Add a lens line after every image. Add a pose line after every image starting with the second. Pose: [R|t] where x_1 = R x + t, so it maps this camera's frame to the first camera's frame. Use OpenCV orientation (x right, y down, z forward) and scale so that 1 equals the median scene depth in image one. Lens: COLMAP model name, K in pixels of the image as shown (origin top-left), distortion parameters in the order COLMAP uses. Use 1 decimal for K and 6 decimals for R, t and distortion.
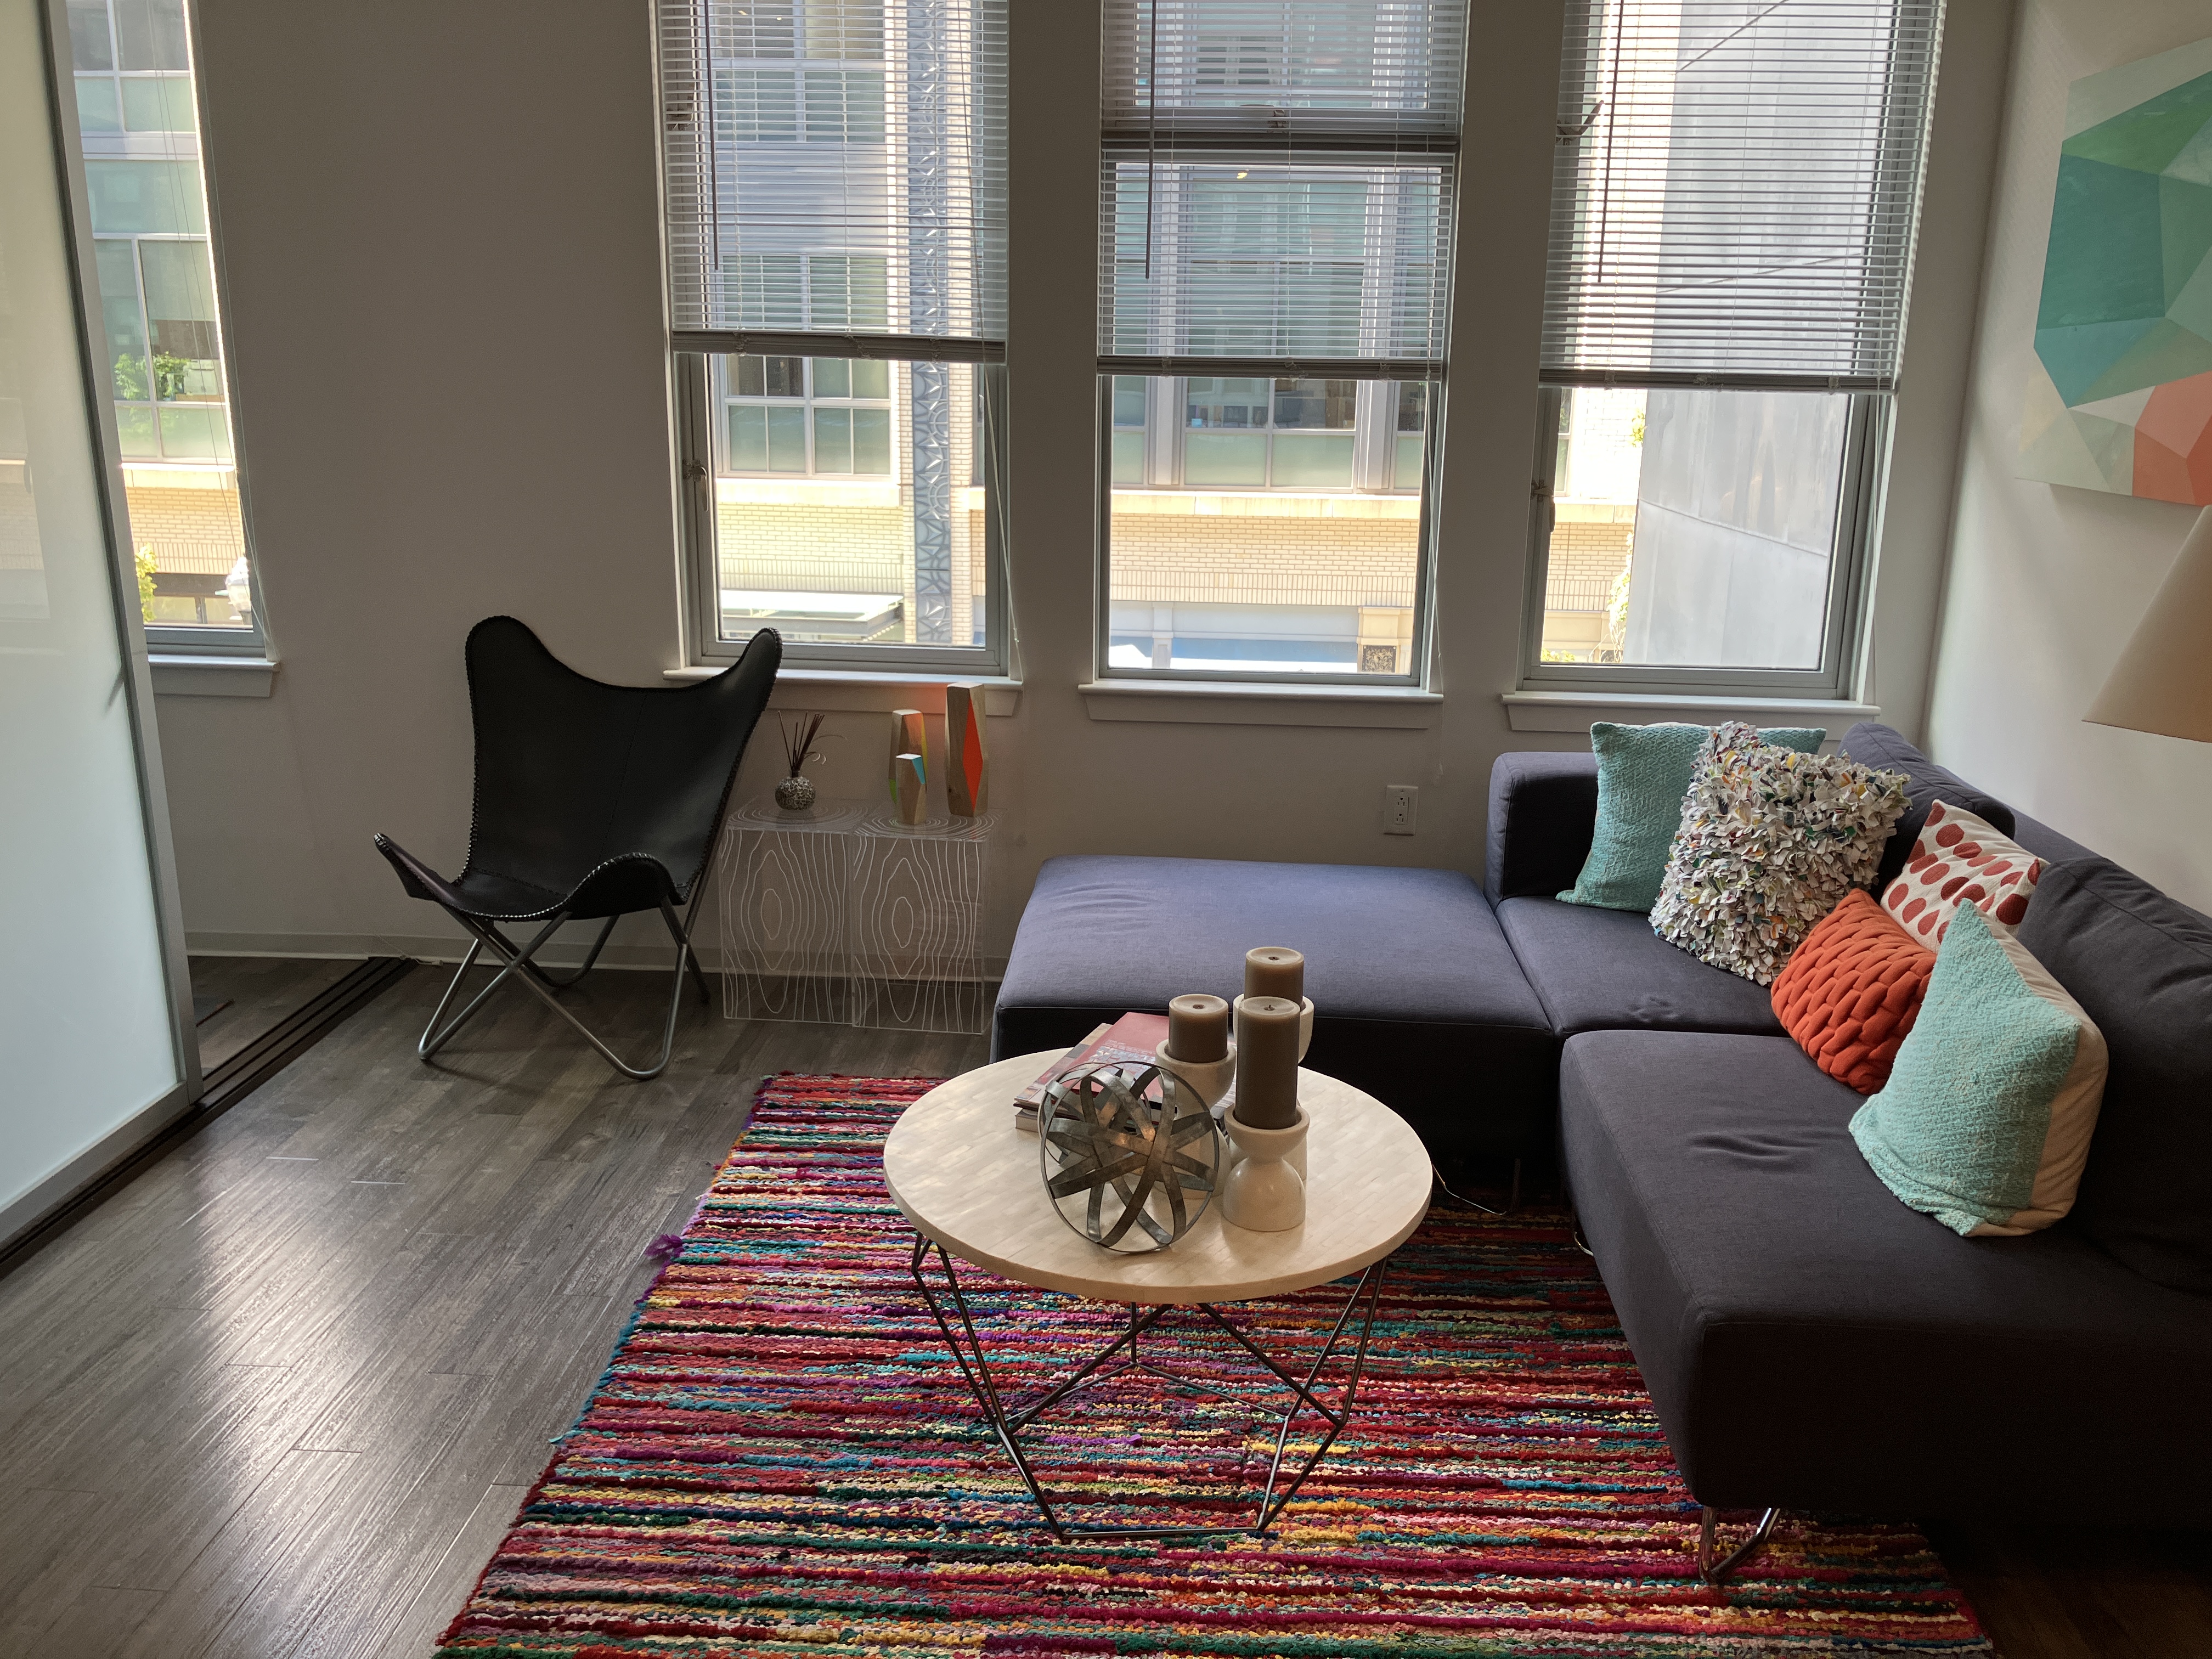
lens RADIAL K [[1764.7, 0, 1126.1], [0, 1764.7, 830.8], [0, 0, 1]] dist [0.041068, -0.055641]
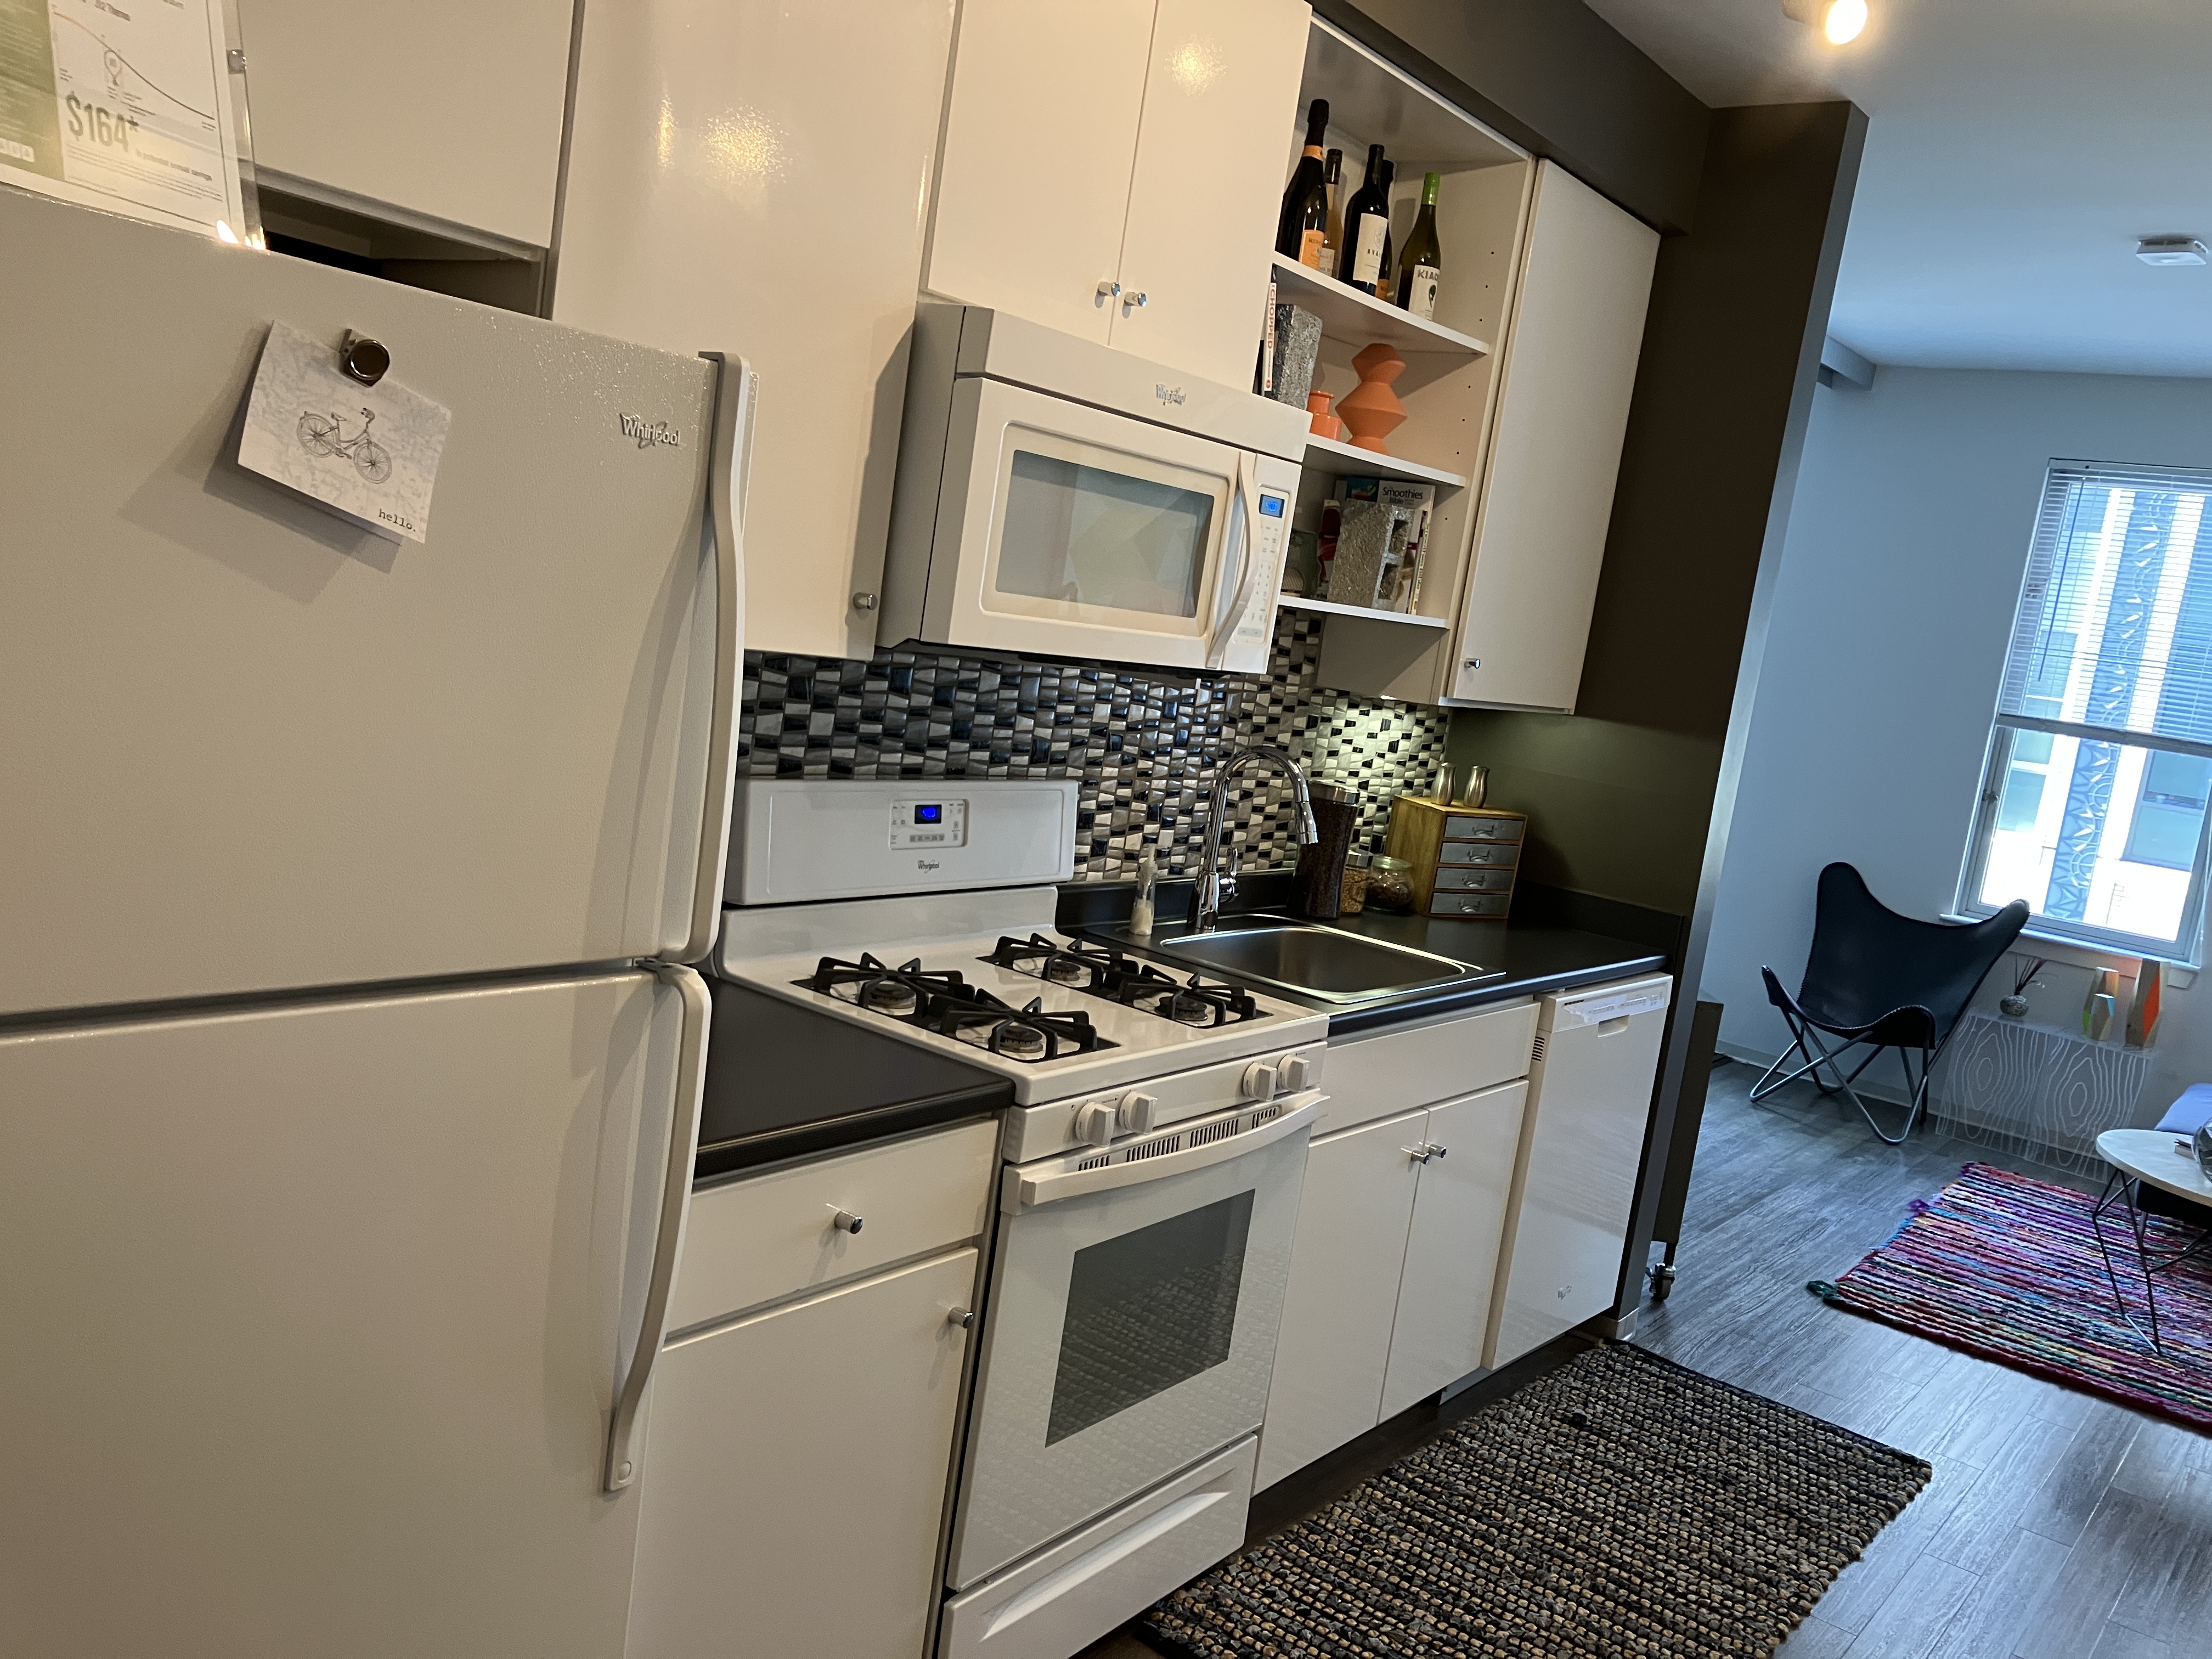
lens RADIAL K [[1764.7, 0, 1085.9], [0, 1764.7, 851.5], [0, 0, 1]] dist [0.041068, -0.055641]
pose [[0.810276, 0.173218, -0.559865, 0.002803], [-0.261656, 0.961745, -0.081130, 0.195228], [0.524394, 0.212230, 0.824603, -0.771605]]
